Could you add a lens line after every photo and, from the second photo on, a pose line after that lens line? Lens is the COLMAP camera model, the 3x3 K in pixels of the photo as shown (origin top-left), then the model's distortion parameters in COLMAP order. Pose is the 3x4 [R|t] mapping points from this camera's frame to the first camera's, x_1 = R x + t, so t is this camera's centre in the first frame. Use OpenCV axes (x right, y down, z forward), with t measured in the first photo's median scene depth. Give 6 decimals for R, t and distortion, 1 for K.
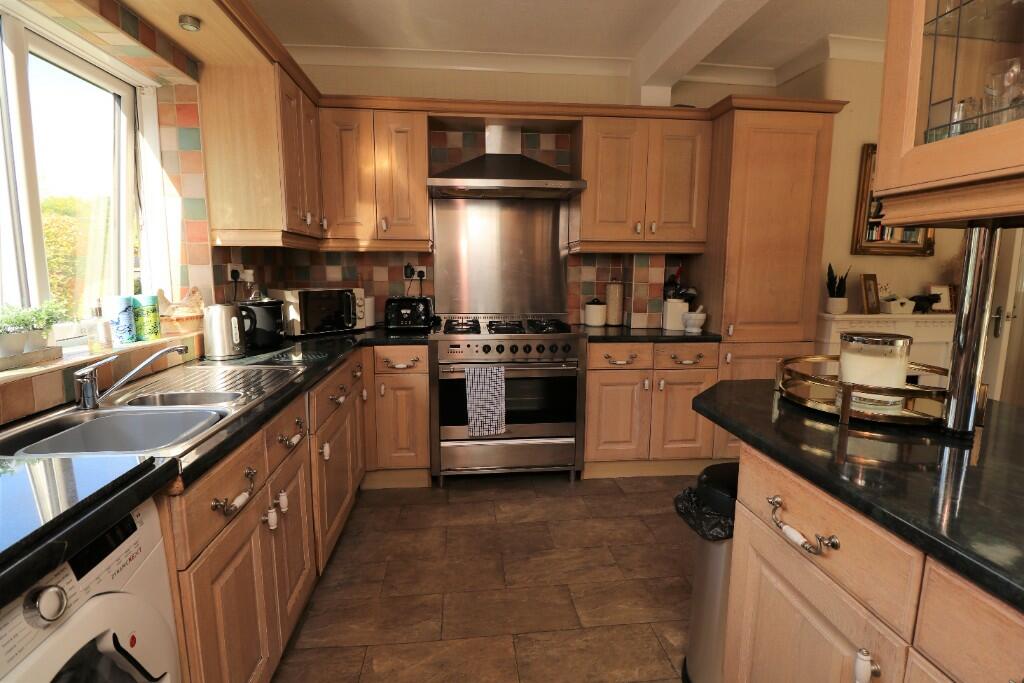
lens RADIAL K [[464.6, 0, 508.6], [0, 464.6, 337.8], [0, 0, 1]] dist [-0.010739, -0.006317]
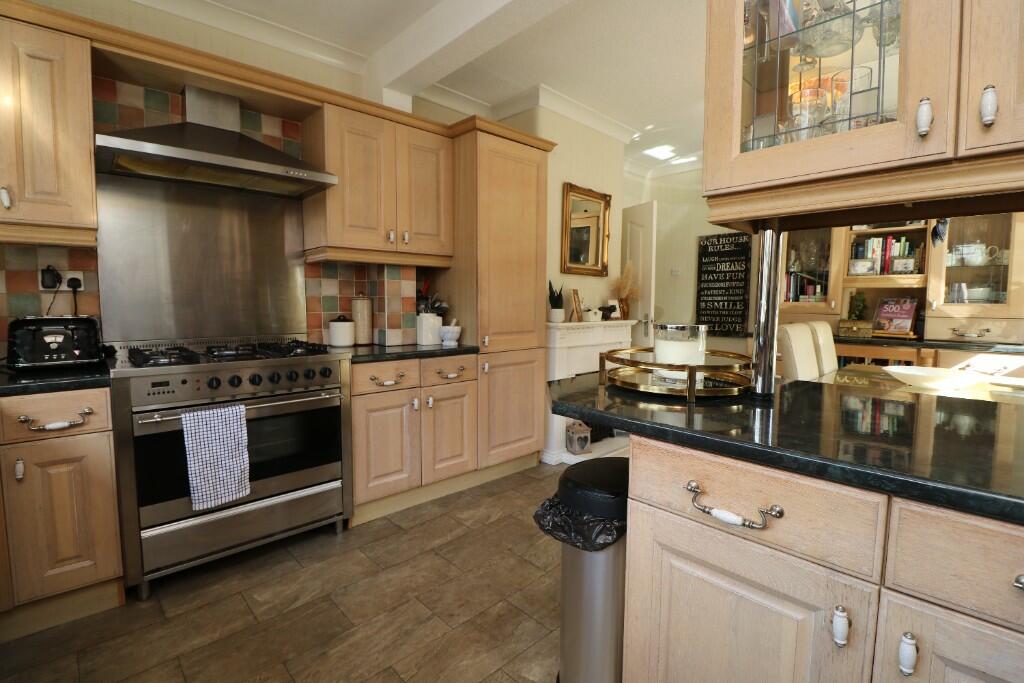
lens RADIAL K [[464.6, 0, 508.6], [0, 464.6, 337.8], [0, 0, 1]] dist [-0.010739, -0.006317]
pose [[0.801294, -0.048717, 0.596284, -0.097157], [0.082865, 0.996110, -0.029973, 0.011857], [-0.592504, 0.073428, 0.802214, 0.136824]]
